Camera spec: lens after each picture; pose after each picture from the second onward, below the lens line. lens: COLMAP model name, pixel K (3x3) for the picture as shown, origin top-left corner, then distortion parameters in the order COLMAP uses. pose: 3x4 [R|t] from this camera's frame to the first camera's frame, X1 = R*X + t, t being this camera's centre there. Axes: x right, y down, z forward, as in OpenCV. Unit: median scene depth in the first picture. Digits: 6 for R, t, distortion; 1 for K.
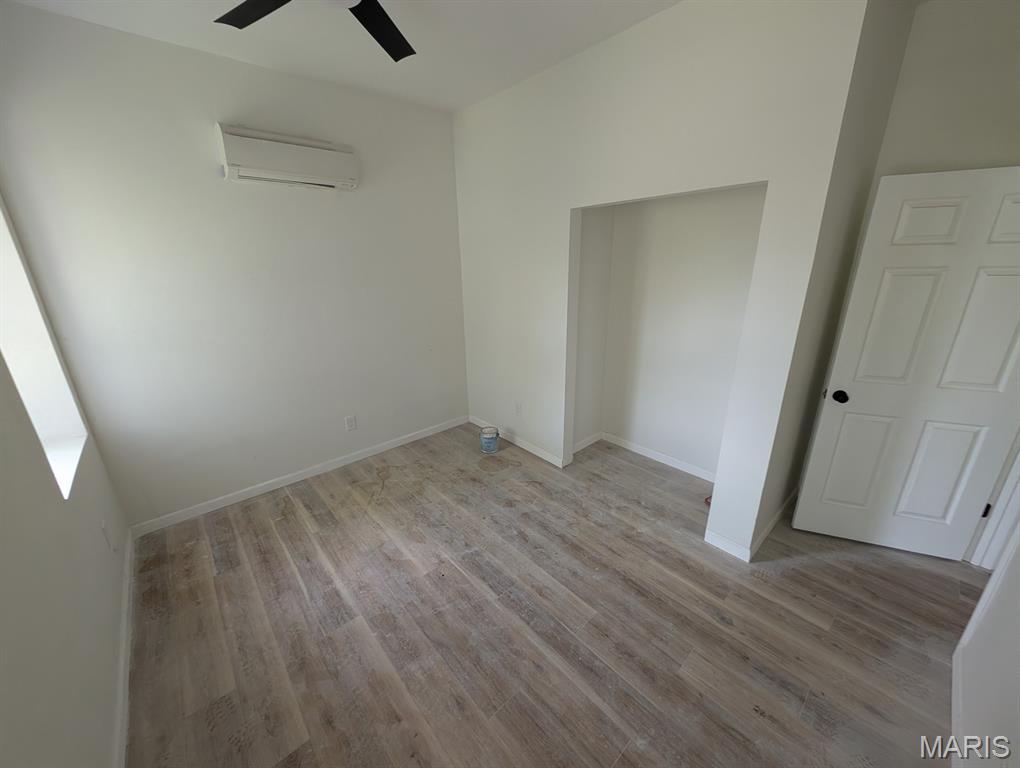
lens RADIAL K [[381.9, 0, 508.5], [0, 381.9, 381.2], [0, 0, 1]] dist [0.000540, -0.002335]
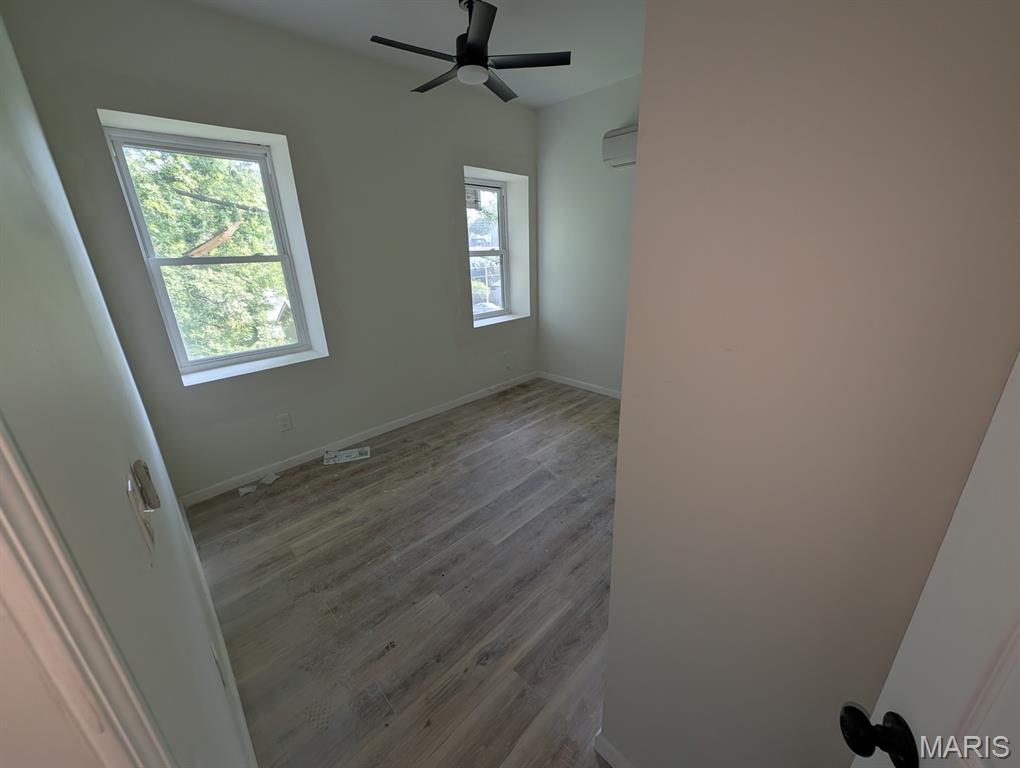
lens RADIAL K [[381.9, 0, 510.5], [0, 381.9, 381.1], [0, 0, 1]] dist [0.000540, -0.002335]
pose [[0.056233, 0.343893, -0.937323, 1.038489], [-0.279668, 0.906652, 0.315862, -0.177734], [0.958449, 0.244377, 0.147159, 0.714435]]
